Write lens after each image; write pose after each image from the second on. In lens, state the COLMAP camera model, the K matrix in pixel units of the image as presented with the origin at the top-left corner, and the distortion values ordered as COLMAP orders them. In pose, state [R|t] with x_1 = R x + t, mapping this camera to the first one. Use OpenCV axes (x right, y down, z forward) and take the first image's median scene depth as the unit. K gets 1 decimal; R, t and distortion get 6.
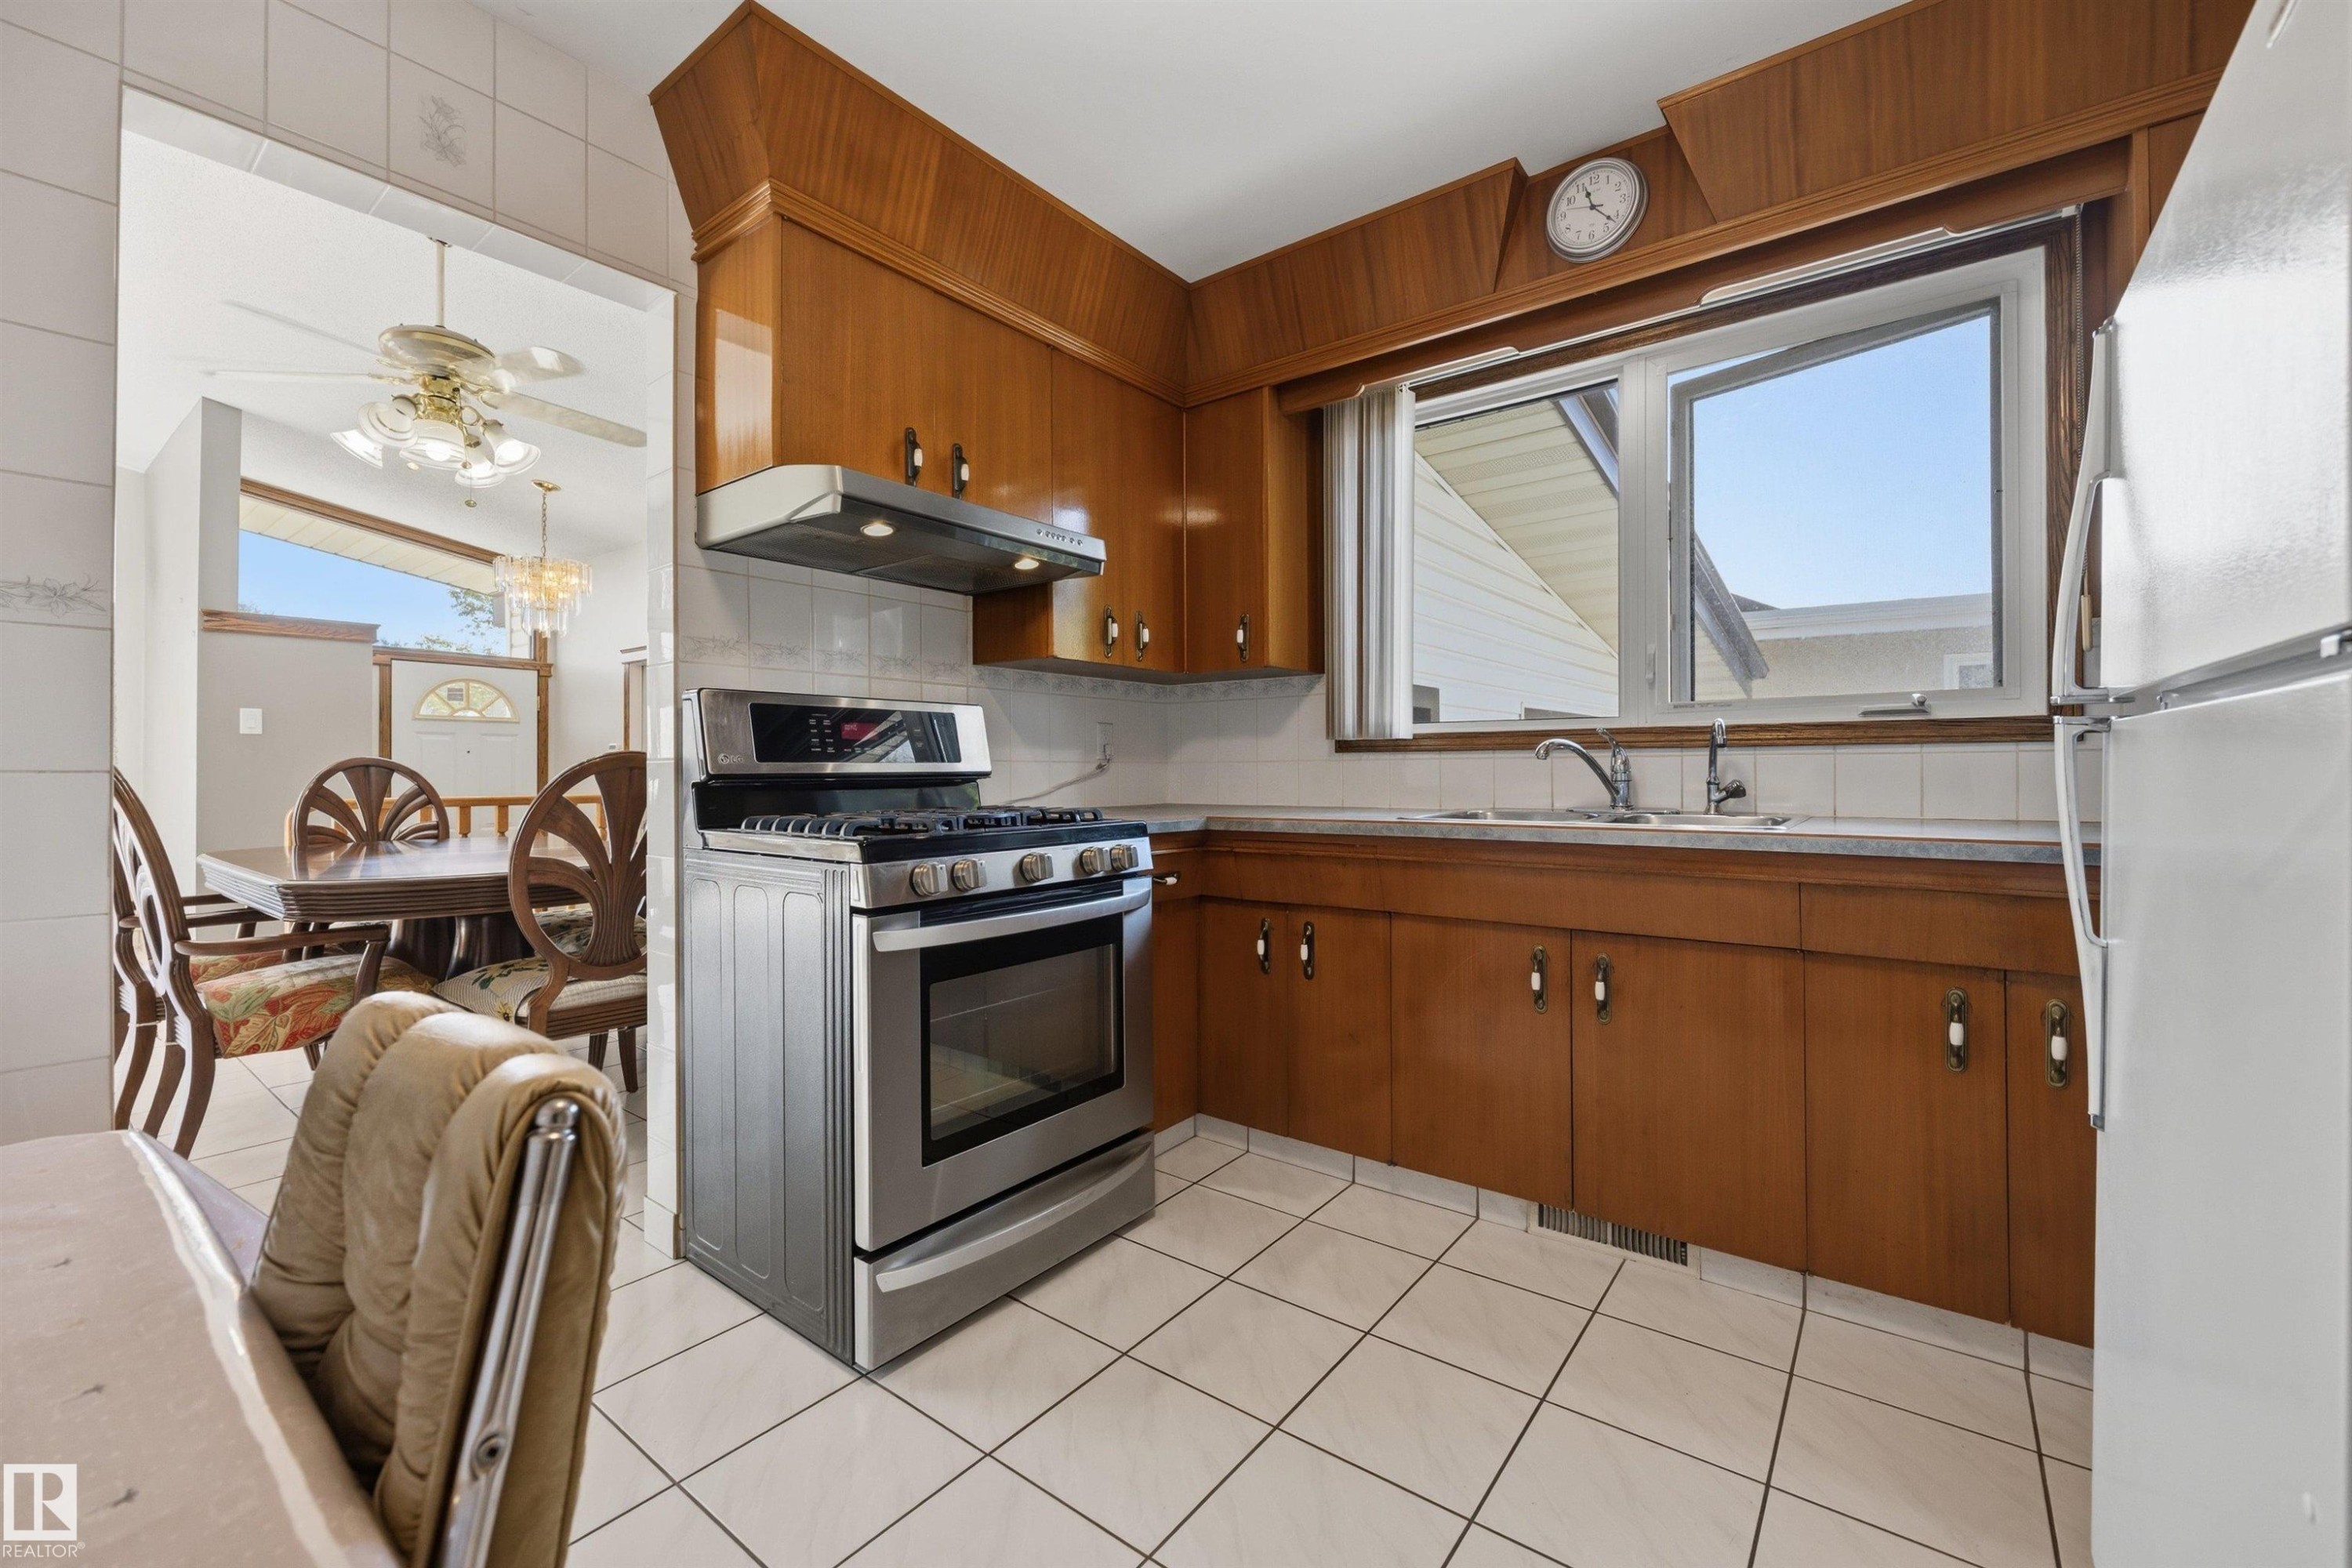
lens RADIAL K [[951.2, 0, 1184.0], [0, 951.2, 778.9], [0, 0, 1]] dist [-0.001056, 0.000008]
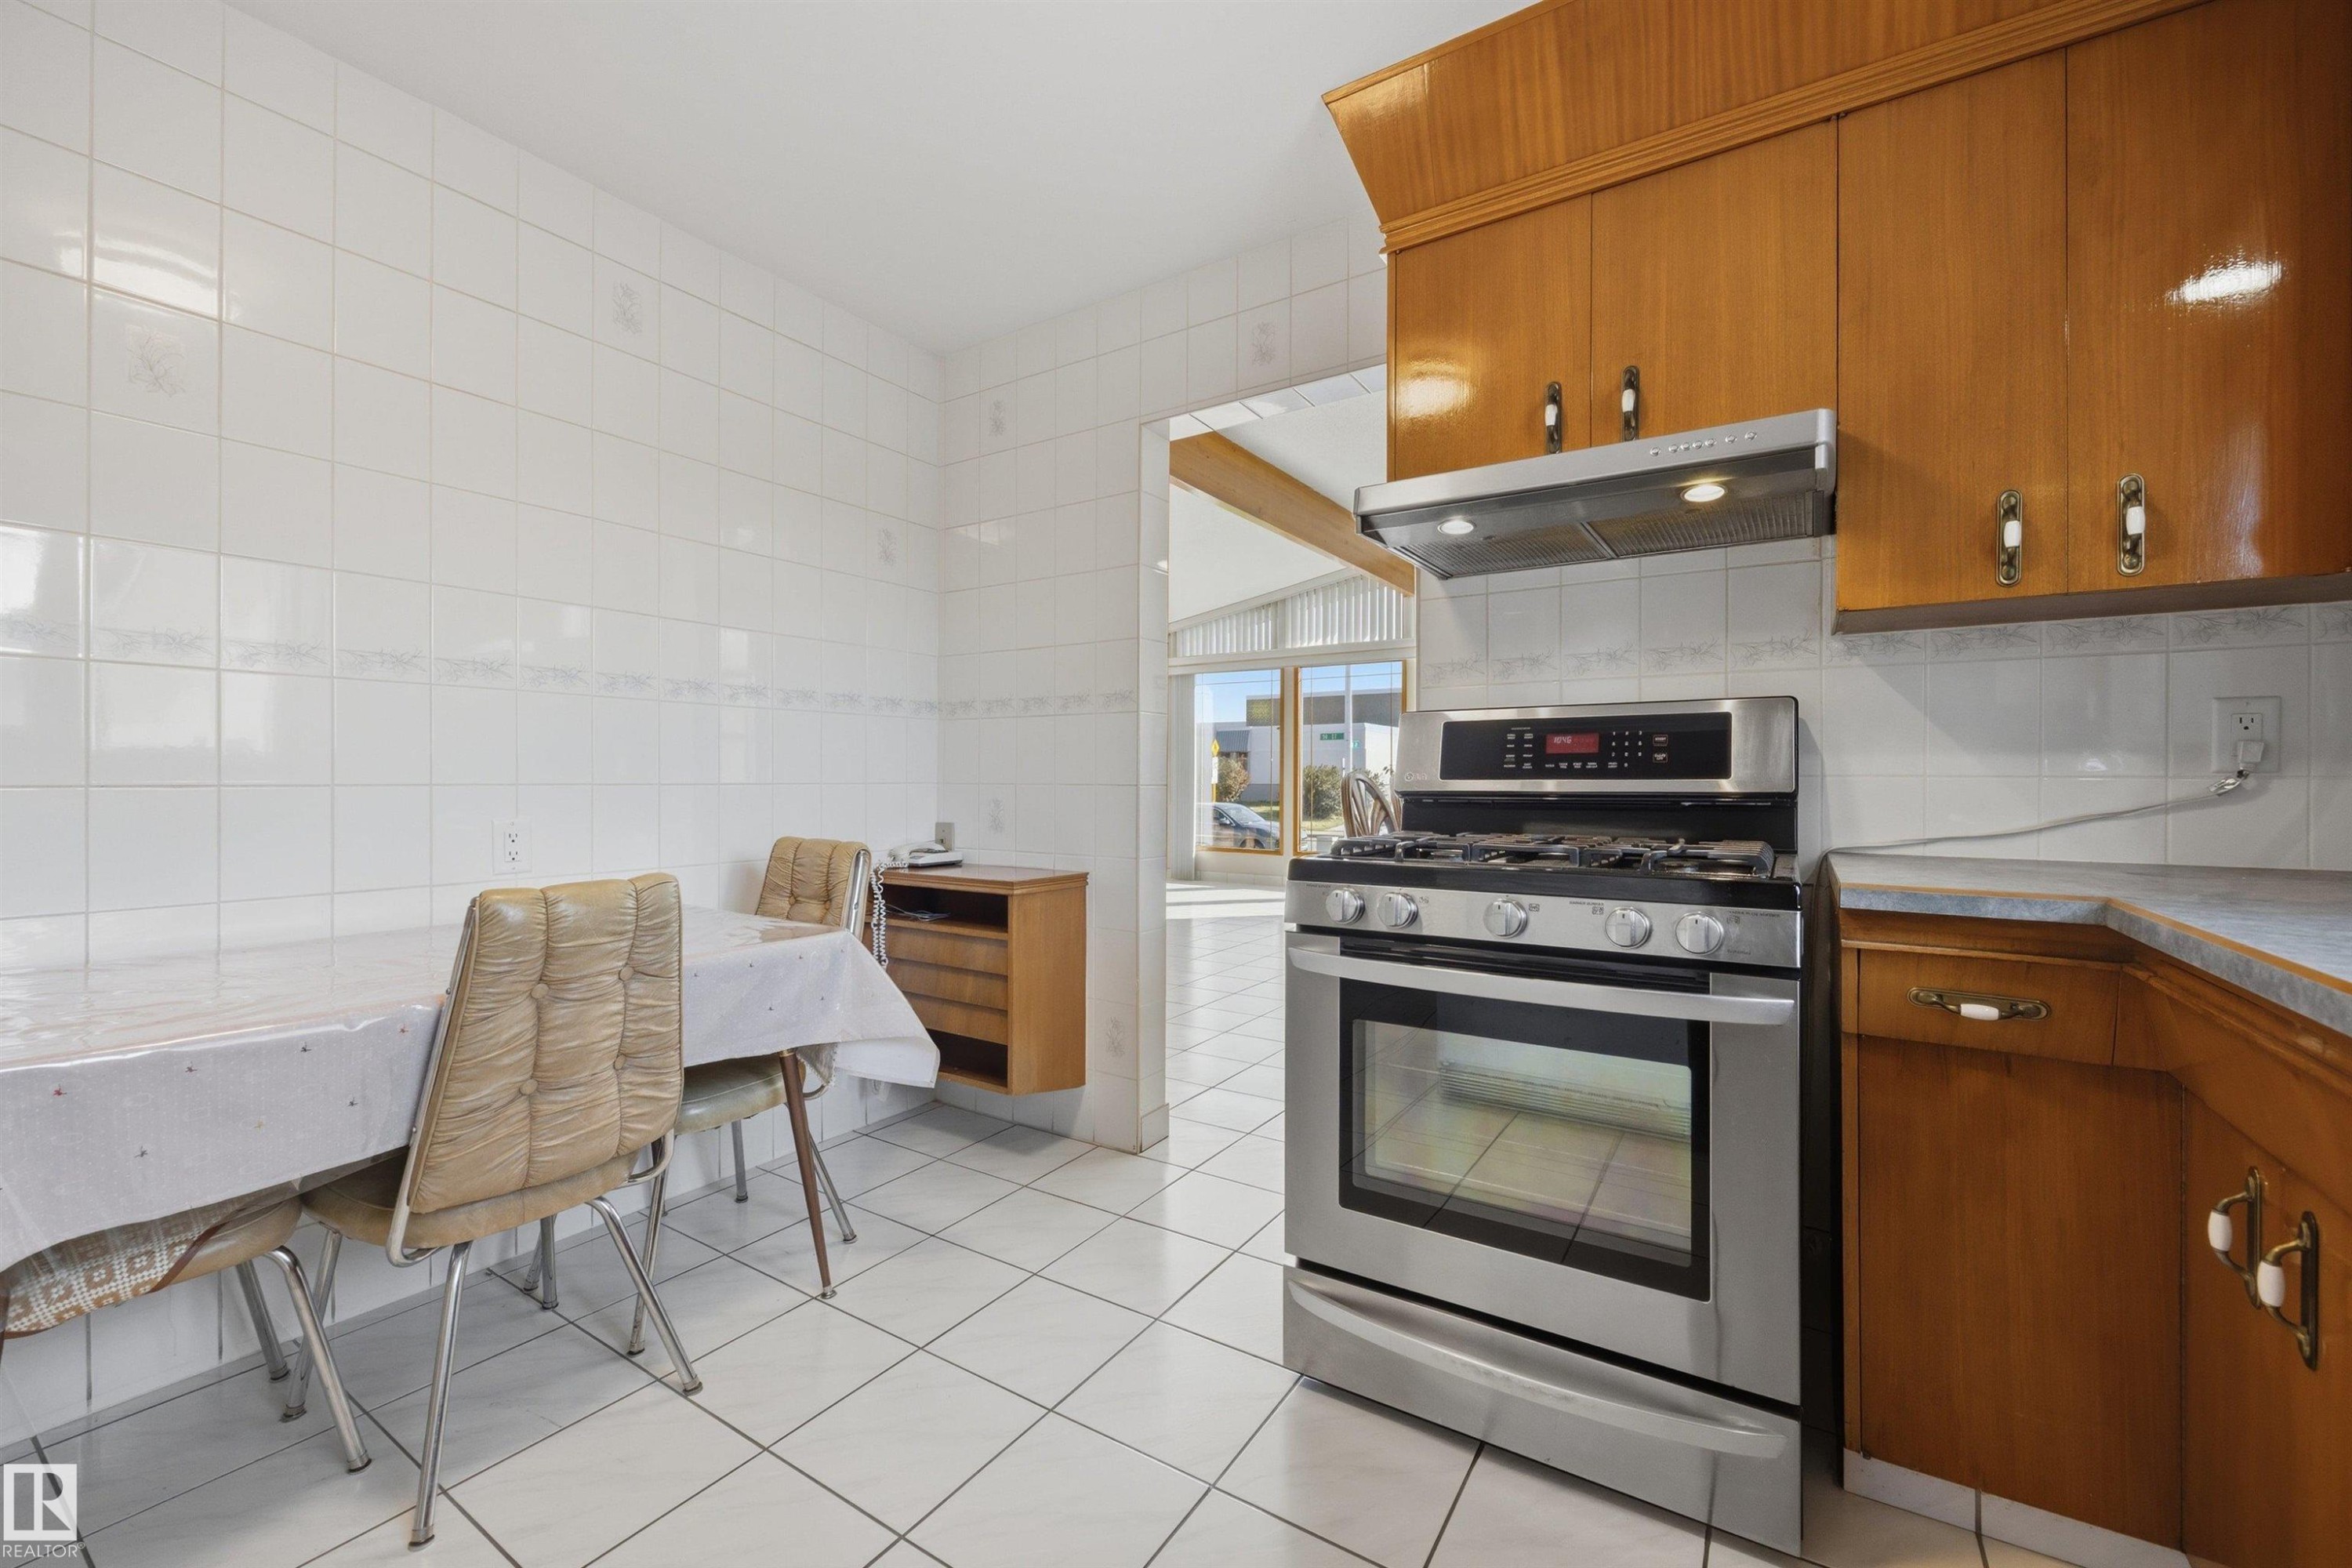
lens RADIAL K [[951.2, 0, 1184.0], [0, 951.2, 778.9], [0, 0, 1]] dist [-0.001056, 0.000008]
pose [[0.088701, 0.006279, -0.996039, 0.539229], [-0.008714, 0.999947, 0.005528, -0.021154], [0.996020, 0.008189, 0.088751, 0.615053]]
